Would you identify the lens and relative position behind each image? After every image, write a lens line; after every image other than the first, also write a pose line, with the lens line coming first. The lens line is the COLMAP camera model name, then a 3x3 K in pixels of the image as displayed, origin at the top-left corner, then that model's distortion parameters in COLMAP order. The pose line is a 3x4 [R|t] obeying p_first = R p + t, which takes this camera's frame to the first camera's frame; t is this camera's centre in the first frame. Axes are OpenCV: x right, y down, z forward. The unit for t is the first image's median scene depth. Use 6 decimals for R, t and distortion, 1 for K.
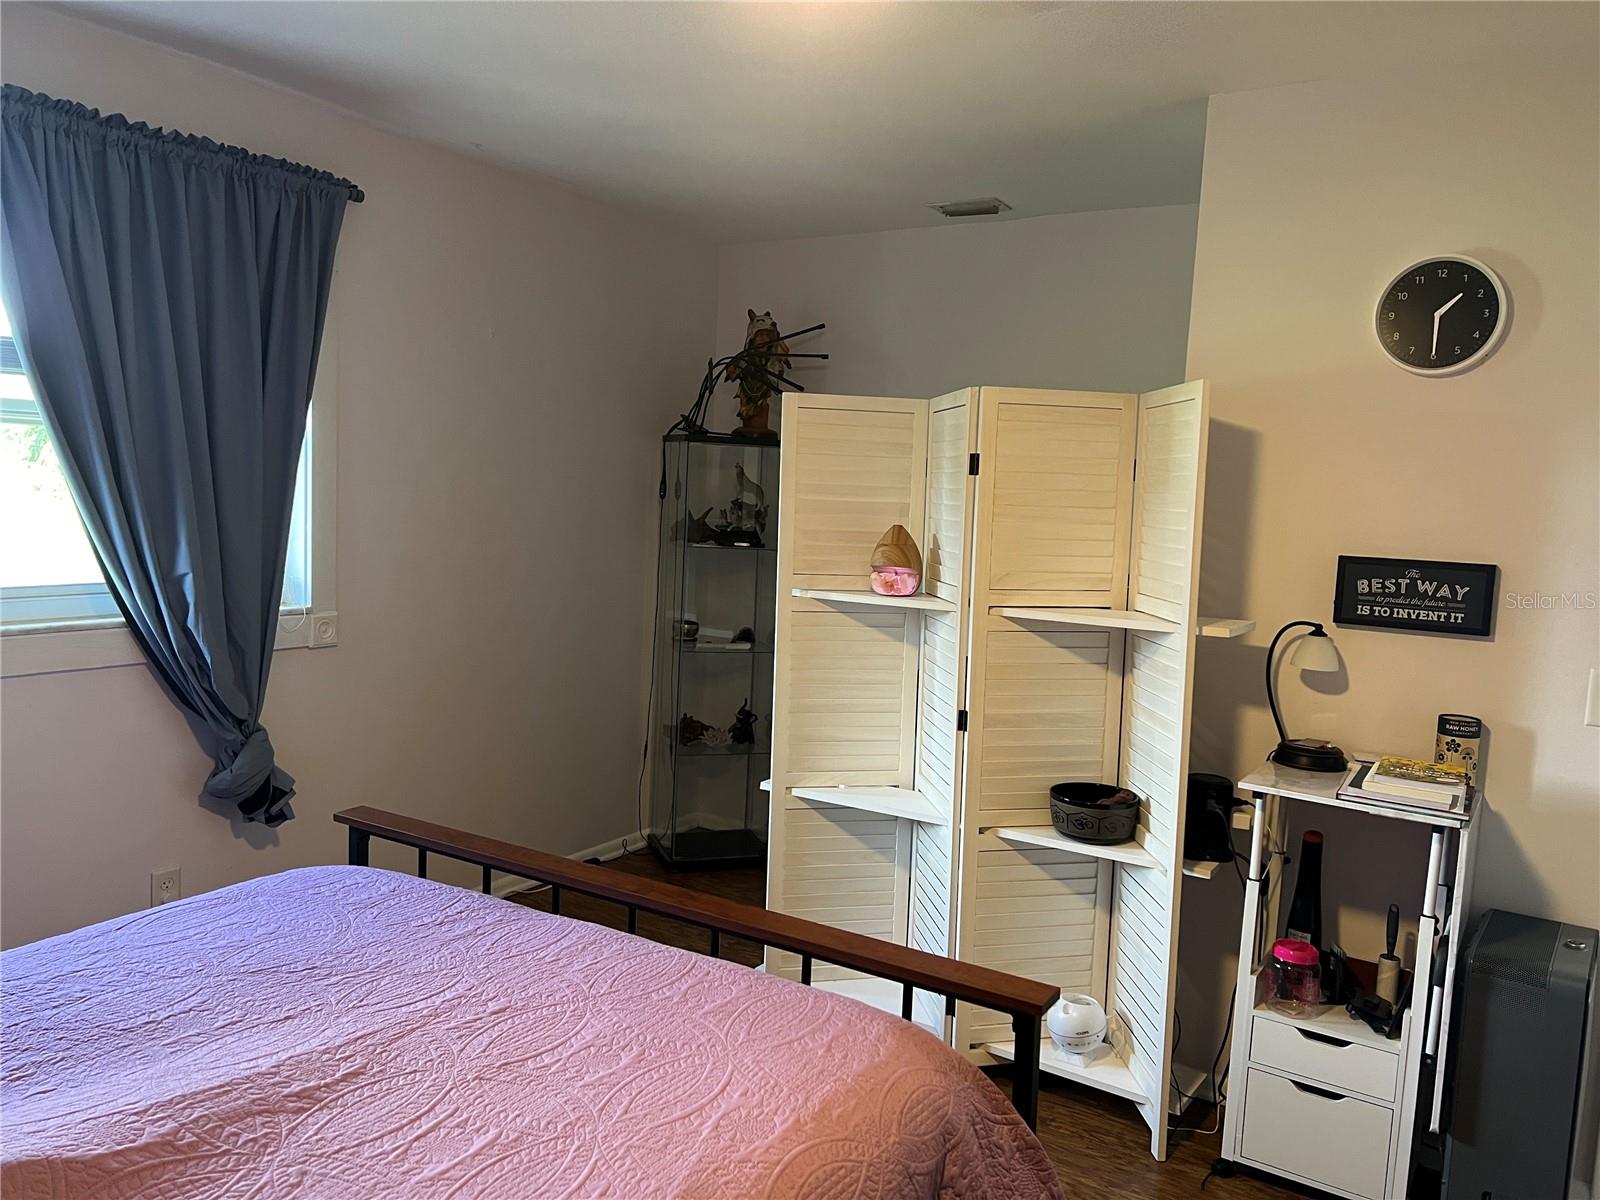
lens RADIAL K [[1188.9, 0, 801.9], [0, 1188.9, 605.2], [0, 0, 1]] dist [0.040903, -0.048780]
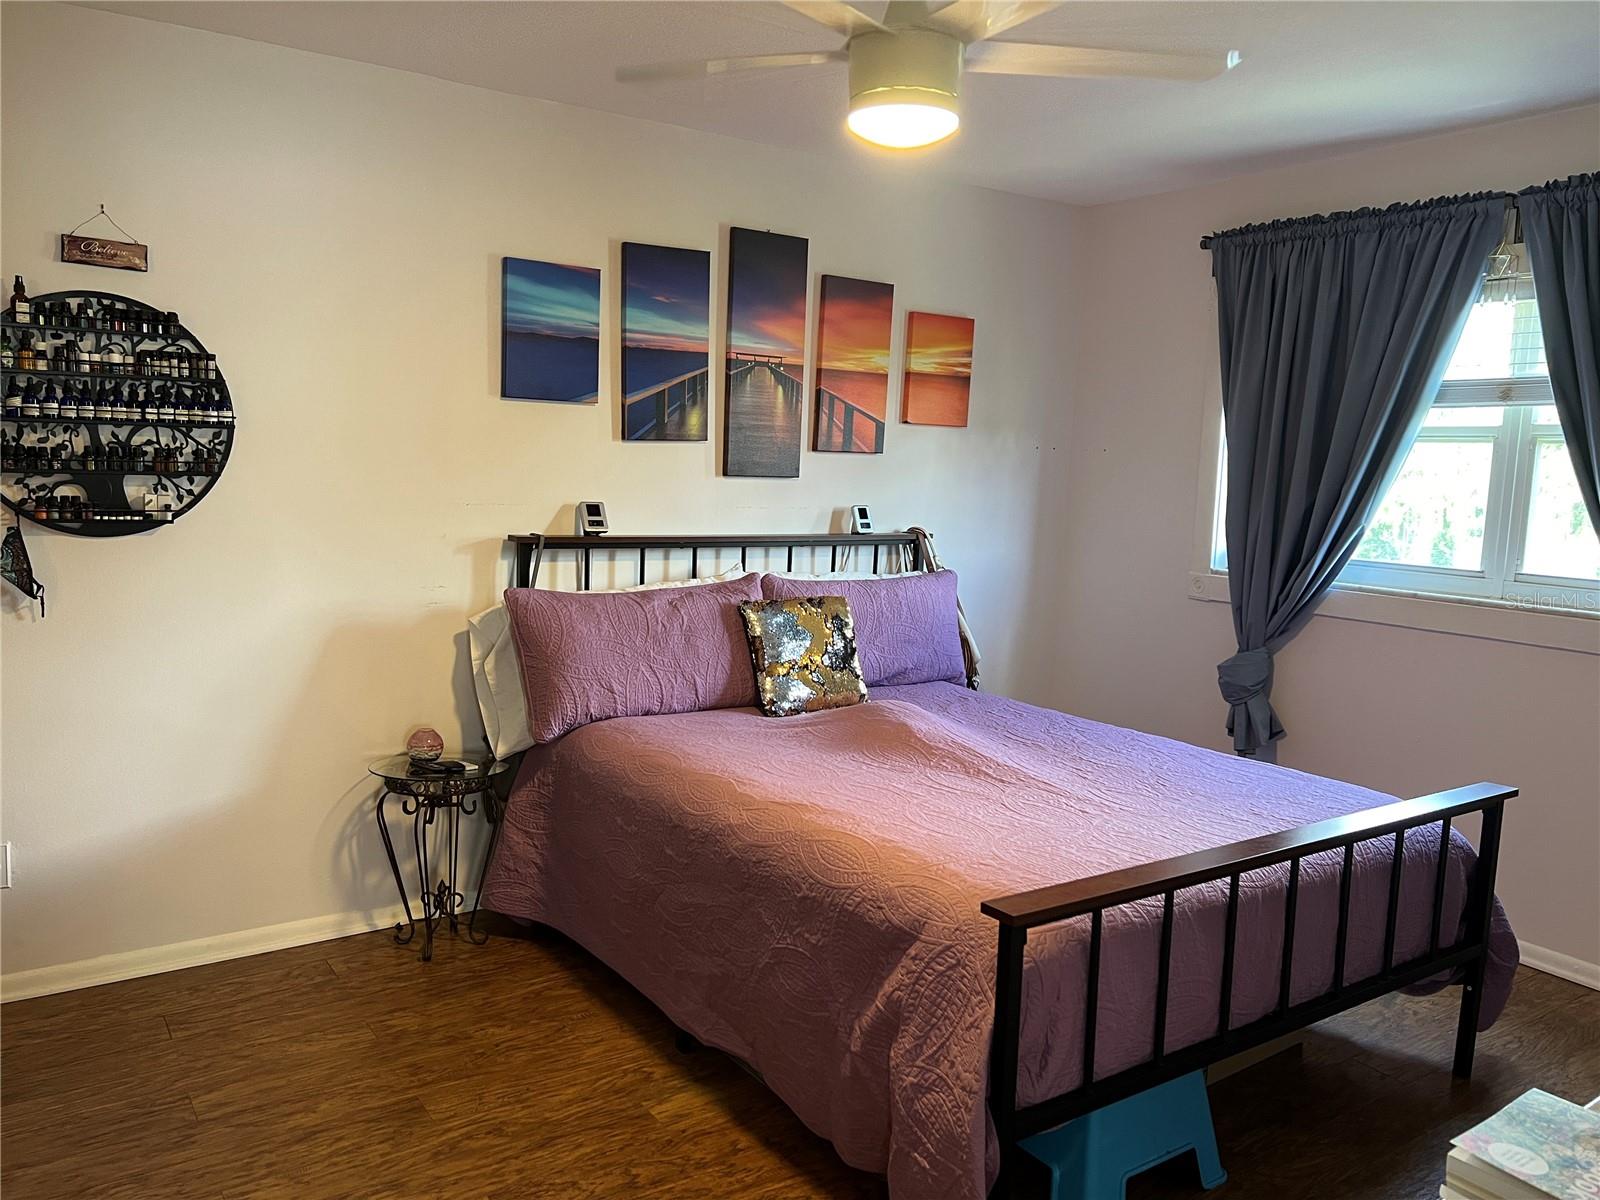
lens RADIAL K [[1188.9, 0, 801.9], [0, 1188.9, 605.2], [0, 0, 1]] dist [0.040903, -0.048780]
pose [[-0.368935, 0.064264, -0.927231, 1.306227], [-0.142437, 0.981914, 0.124729, -0.050422], [0.918476, 0.178089, -0.353109, 1.220577]]
